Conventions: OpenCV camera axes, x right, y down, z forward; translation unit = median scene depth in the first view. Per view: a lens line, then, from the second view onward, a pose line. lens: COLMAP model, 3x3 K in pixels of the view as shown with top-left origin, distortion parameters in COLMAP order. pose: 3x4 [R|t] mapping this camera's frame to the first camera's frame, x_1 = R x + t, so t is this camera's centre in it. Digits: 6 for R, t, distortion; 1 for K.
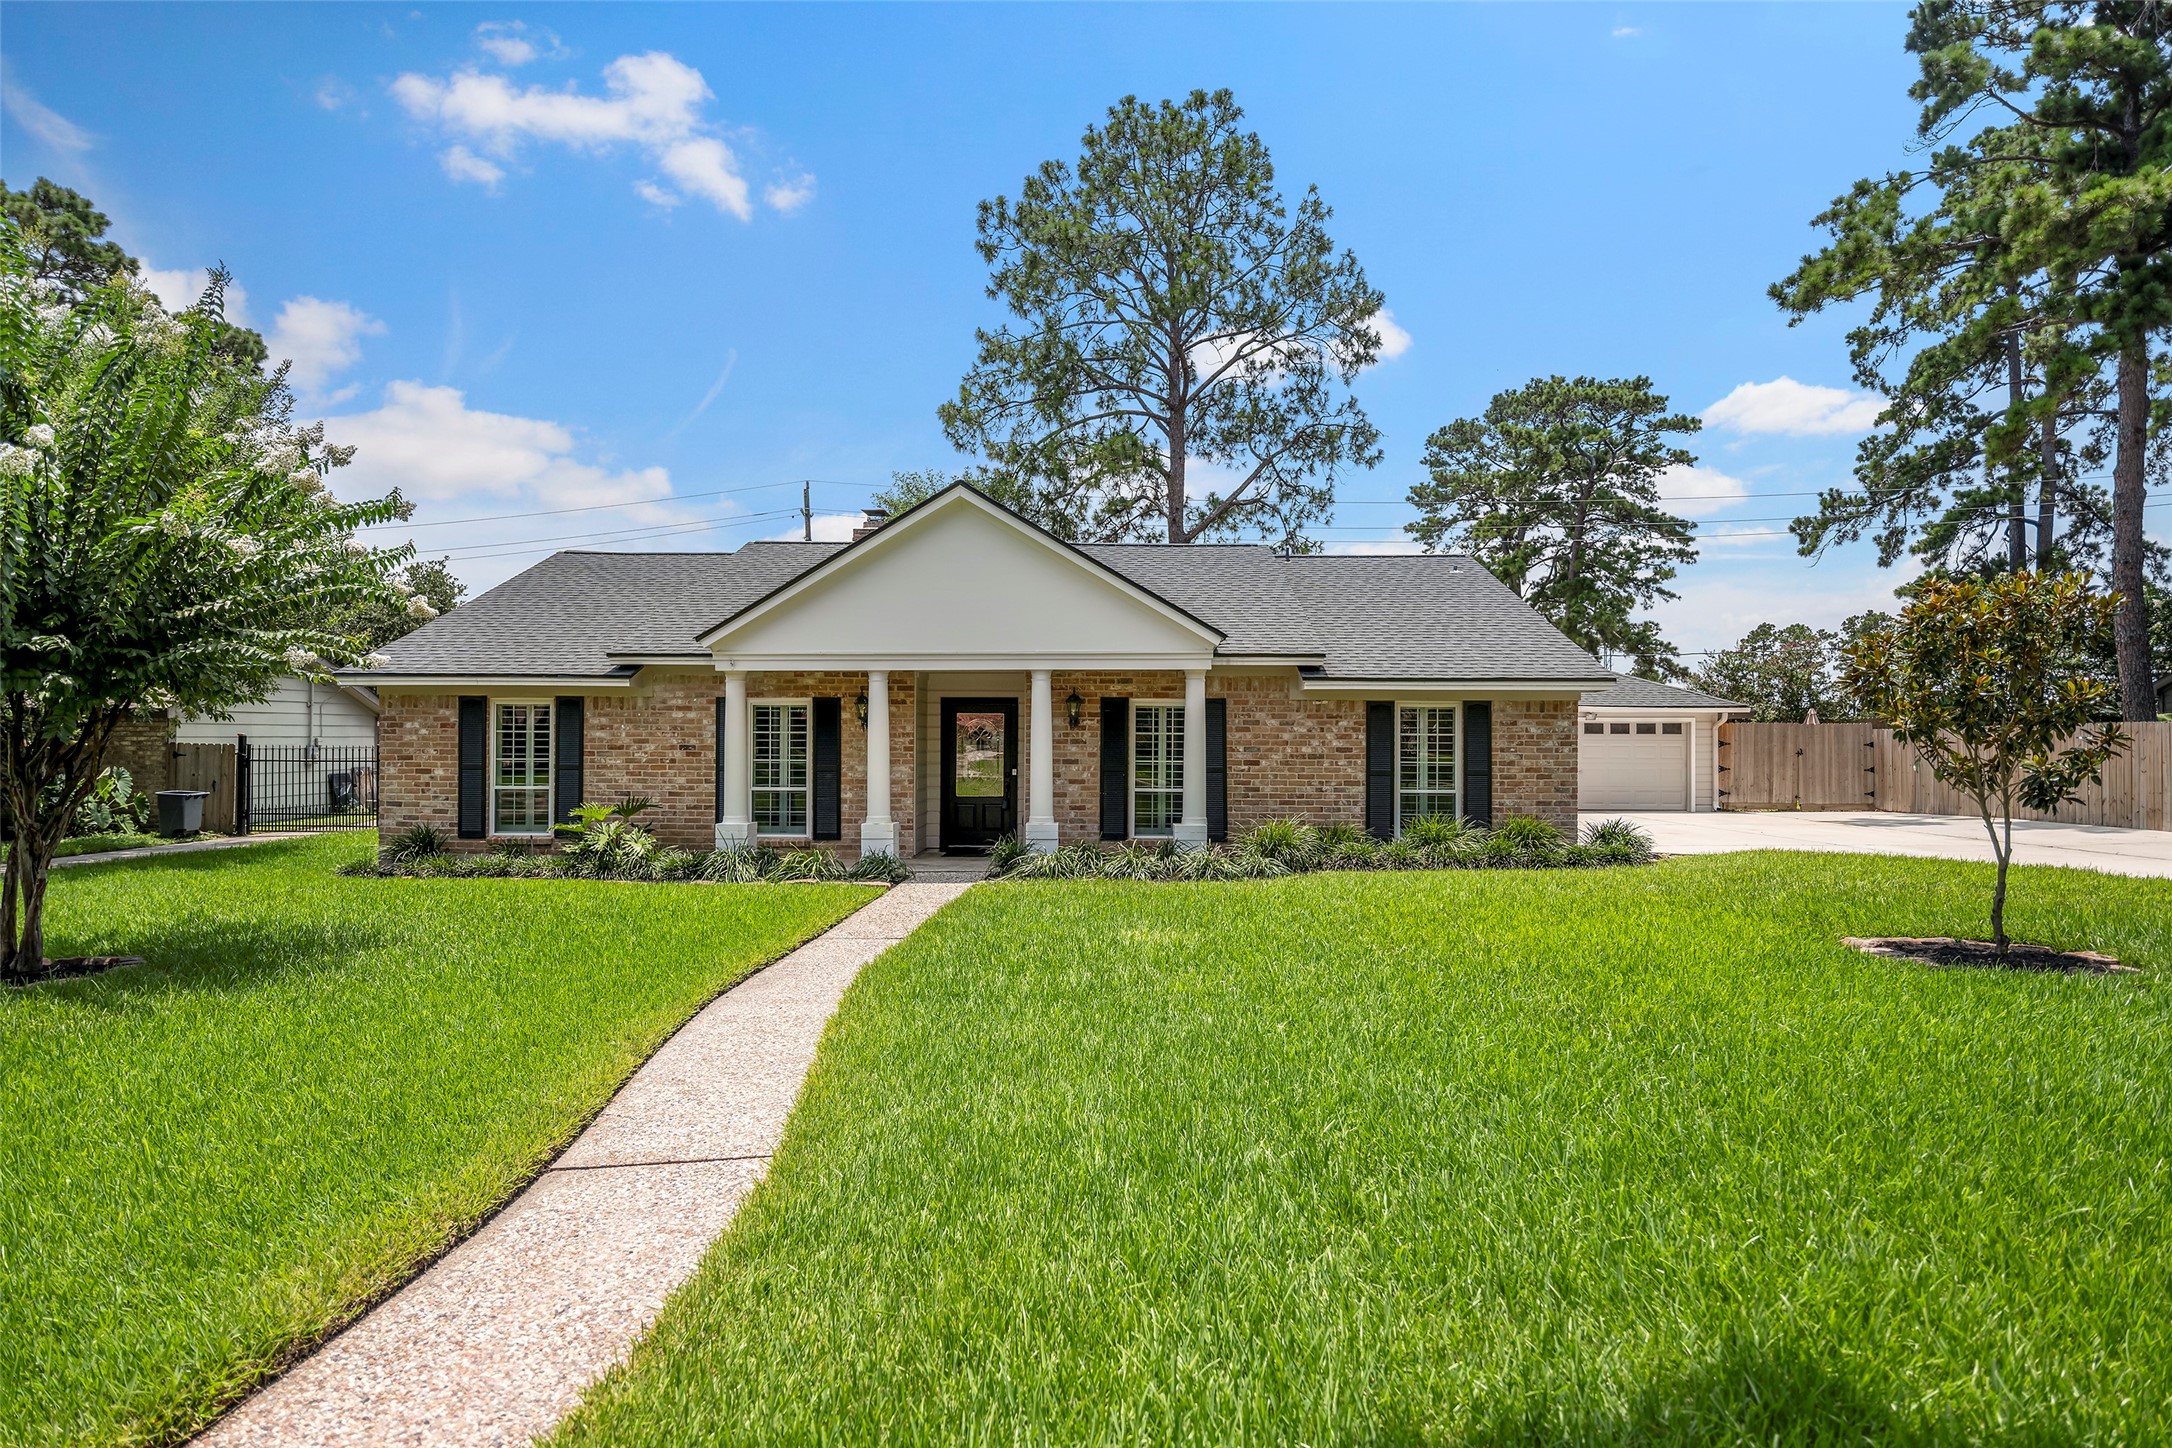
lens RADIAL K [[1177.0, 0, 1085.4], [0, 1177.0, 725.1], [0, 0, 1]] dist [-0.002277, -0.000109]
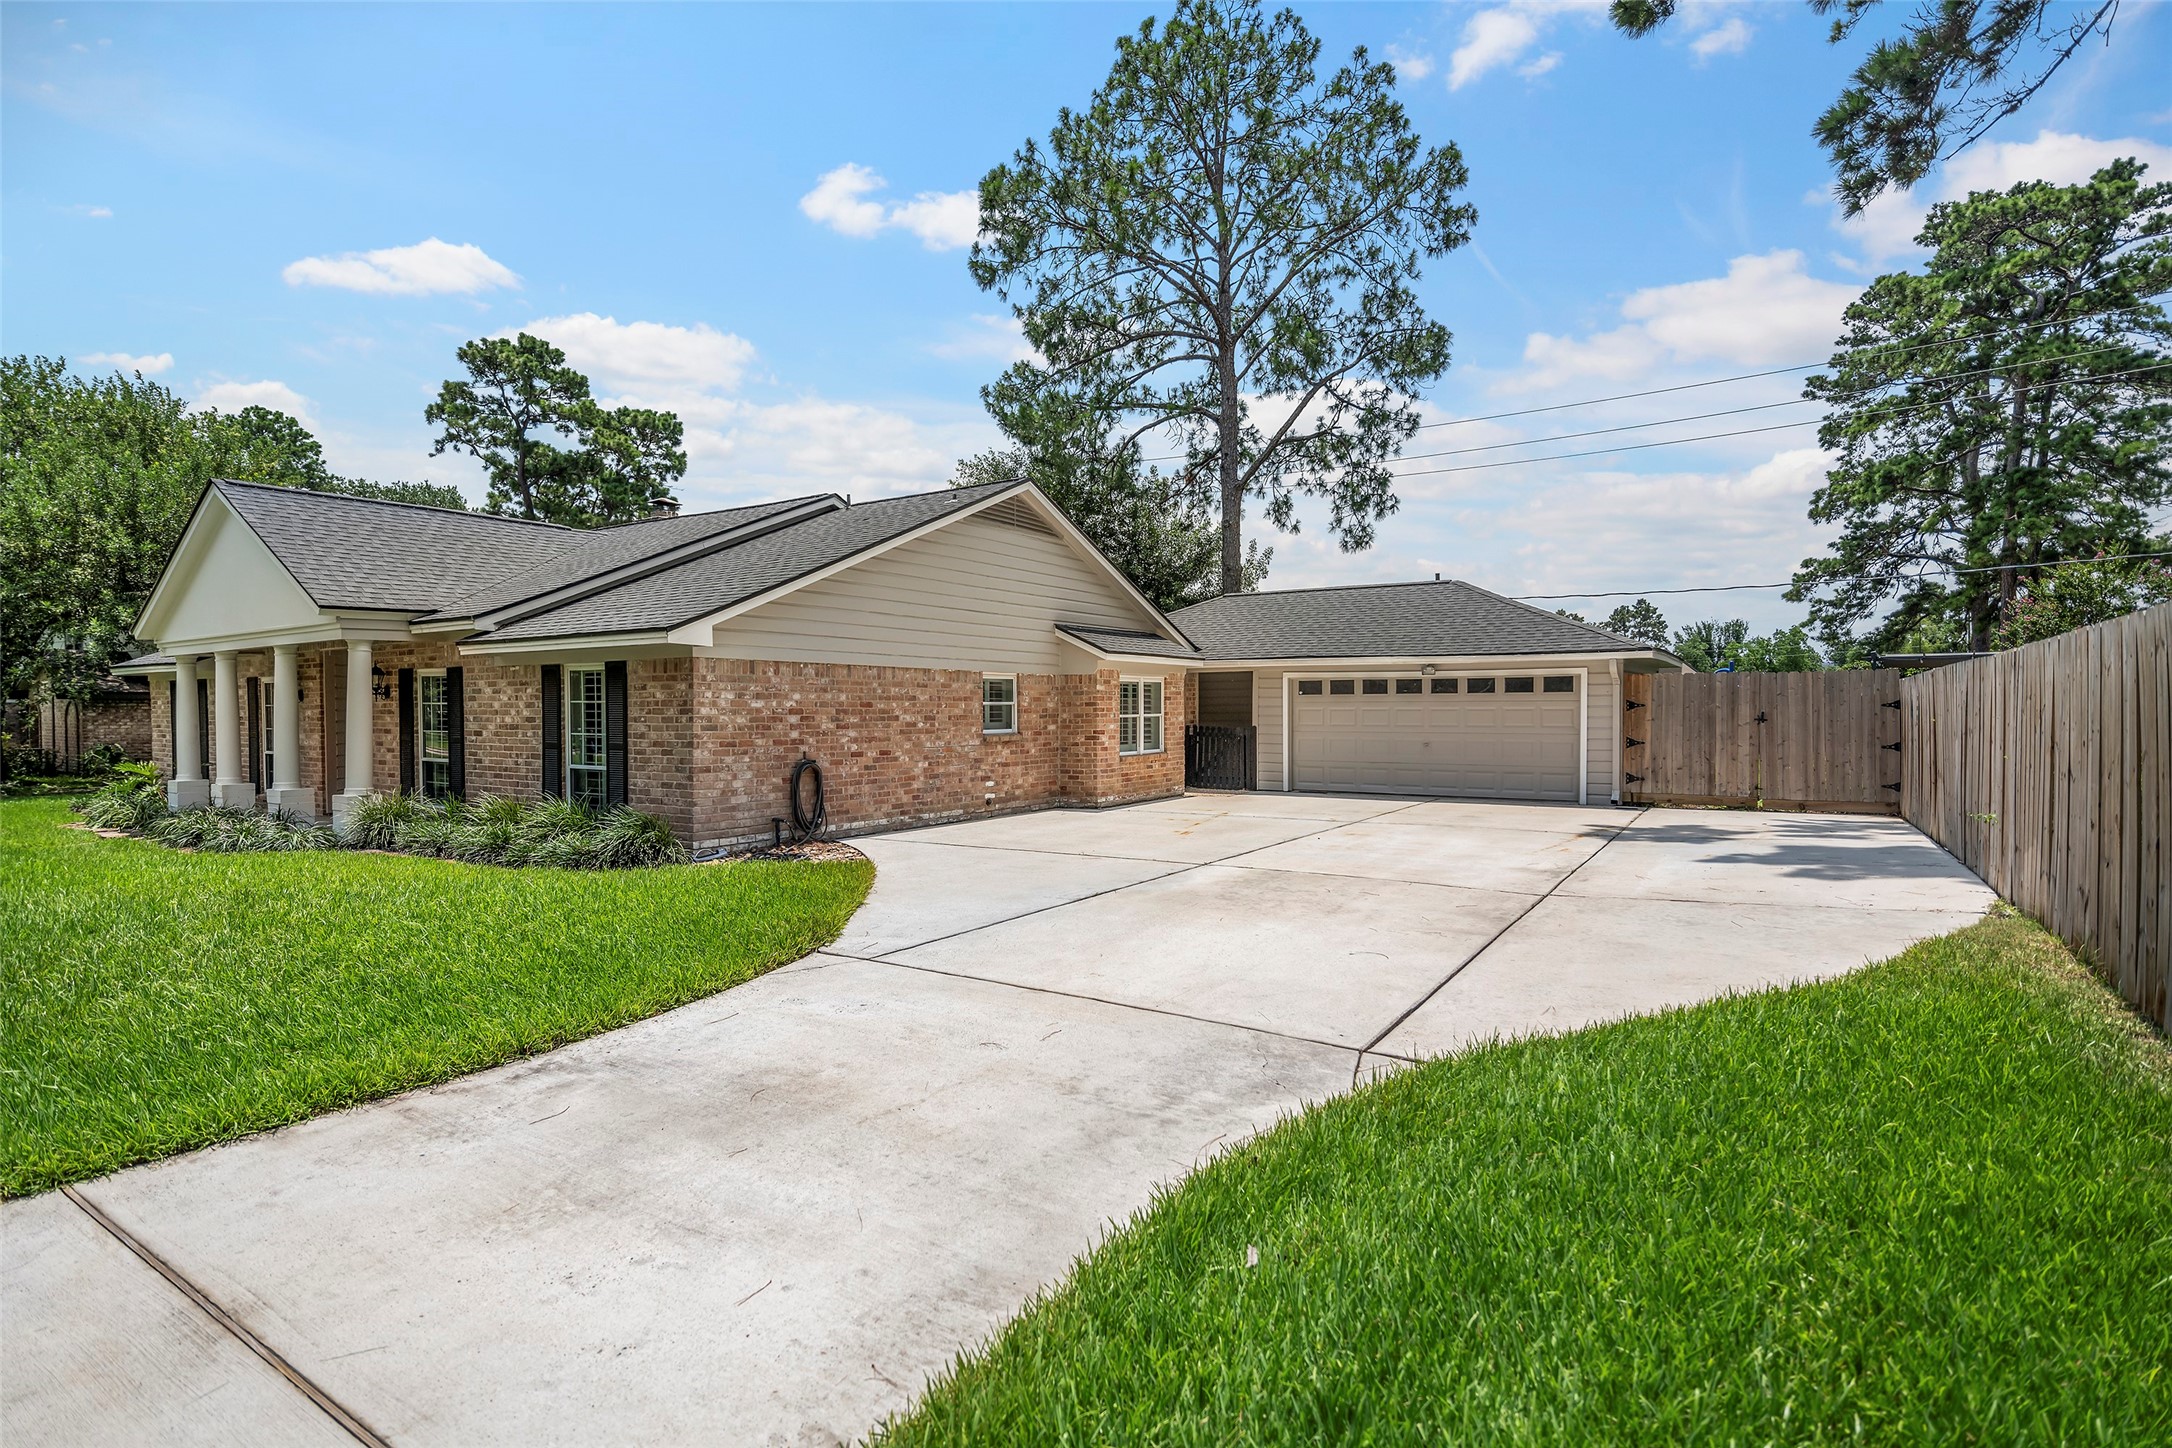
lens RADIAL K [[1070.9, 0, 1084.1], [0, 1070.9, 725.4], [0, 0, 1]] dist [-0.001733, -0.000131]
pose [[0.846049, 0.002678, -0.533099, 1.016630], [0.015169, 0.999462, 0.029094, 0.007910], [0.532890, -0.032702, 0.845553, 0.523725]]
